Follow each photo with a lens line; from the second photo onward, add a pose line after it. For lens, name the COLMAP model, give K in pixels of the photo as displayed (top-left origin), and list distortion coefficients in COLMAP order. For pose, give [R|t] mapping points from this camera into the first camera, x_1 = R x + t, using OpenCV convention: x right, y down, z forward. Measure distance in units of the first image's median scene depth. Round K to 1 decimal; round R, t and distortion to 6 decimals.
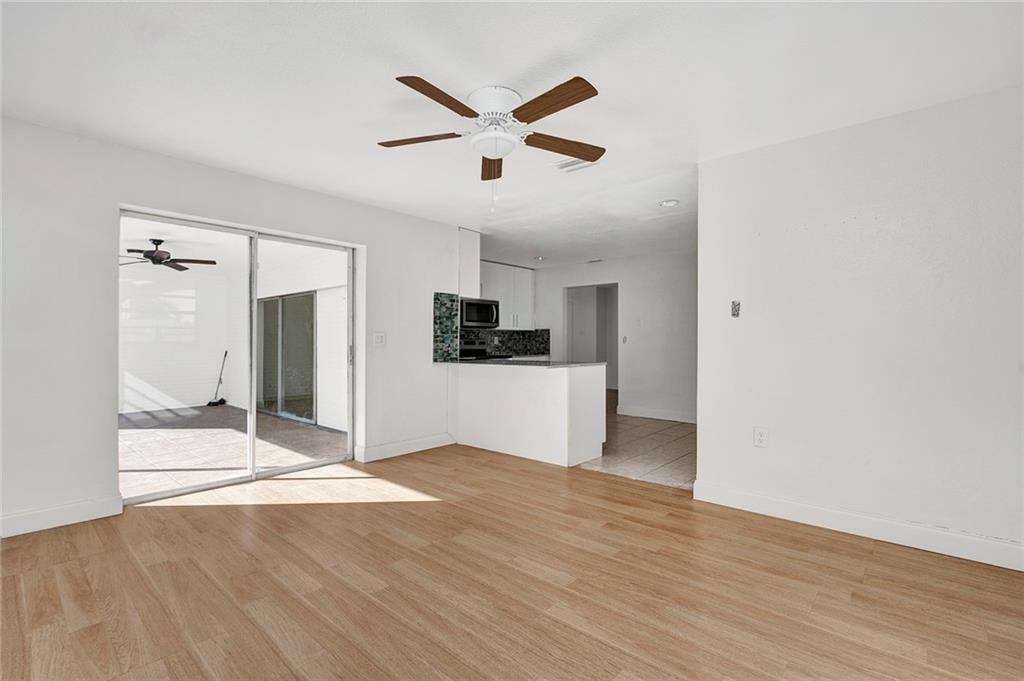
lens RADIAL K [[460.8, 0, 506.6], [0, 460.8, 343.0], [0, 0, 1]] dist [-0.018355, -0.000337]
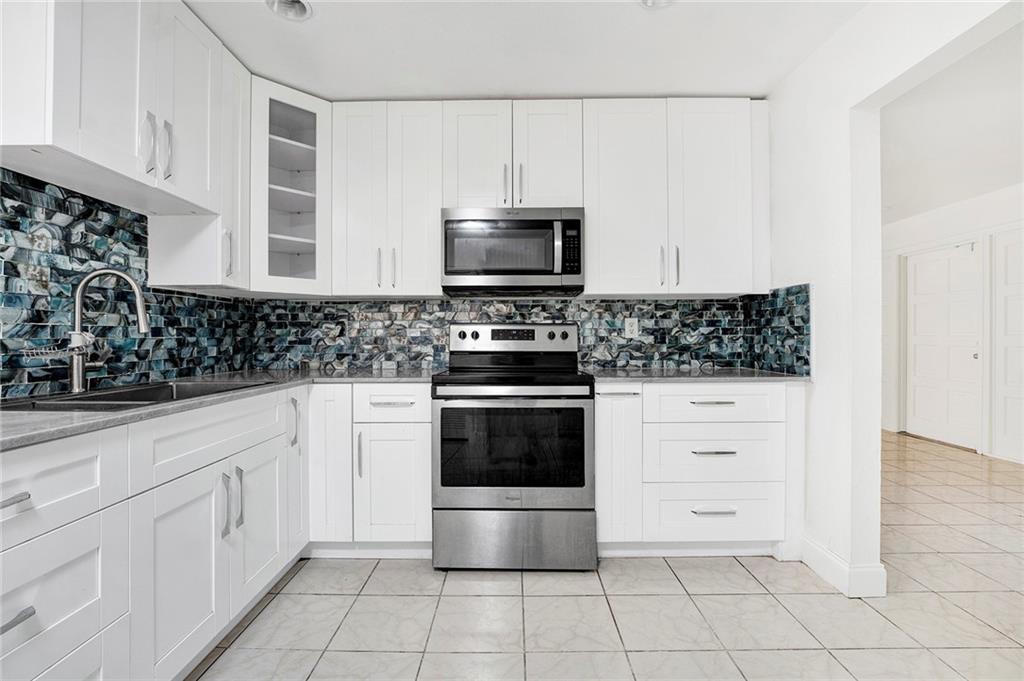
lens RADIAL K [[465.9, 0, 512.9], [0, 465.9, 335.9], [0, 0, 1]] dist [-0.017934, -0.000091]
pose [[0.661690, -0.001556, -0.749776, 0.299890], [-0.000240, 0.999997, -0.002288, 0.002189], [0.749778, 0.001694, 0.661687, 1.125156]]
